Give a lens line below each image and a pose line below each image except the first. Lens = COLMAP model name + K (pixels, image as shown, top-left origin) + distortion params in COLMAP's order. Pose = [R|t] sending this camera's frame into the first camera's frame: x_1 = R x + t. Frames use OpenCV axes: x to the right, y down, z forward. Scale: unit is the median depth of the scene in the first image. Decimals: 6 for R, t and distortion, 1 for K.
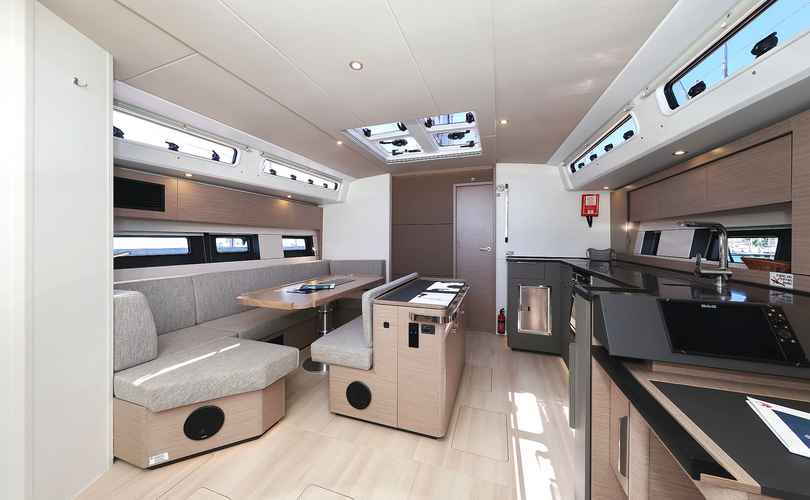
lens RADIAL K [[254.6, 0, 420.9], [0, 254.6, 238.7], [0, 0, 1]] dist [-0.000361, -0.000003]
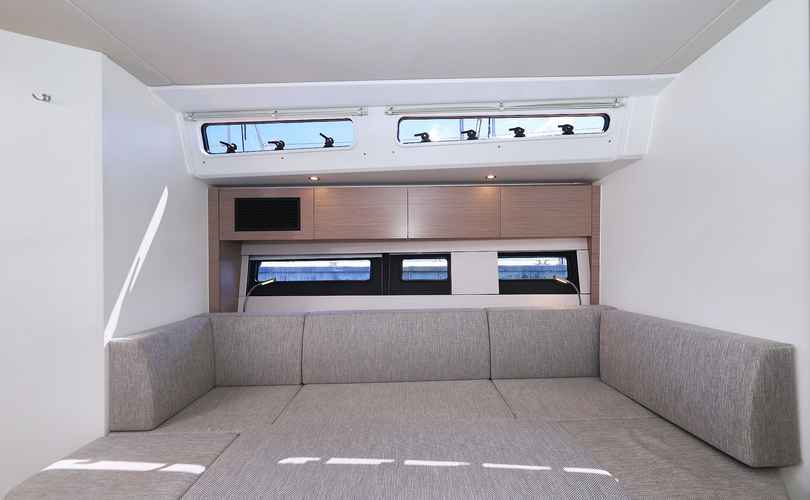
lens RADIAL K [[305.8, 0, 405.0], [0, 305.8, 250.0], [0, 0, 1]] dist [-0.000348, -0.000138]
pose [[0.301168, -0.032808, -0.953007, 0.015728], [0.023468, 0.999360, -0.026988, -0.005363], [0.953282, -0.014237, 0.301745, 0.674552]]
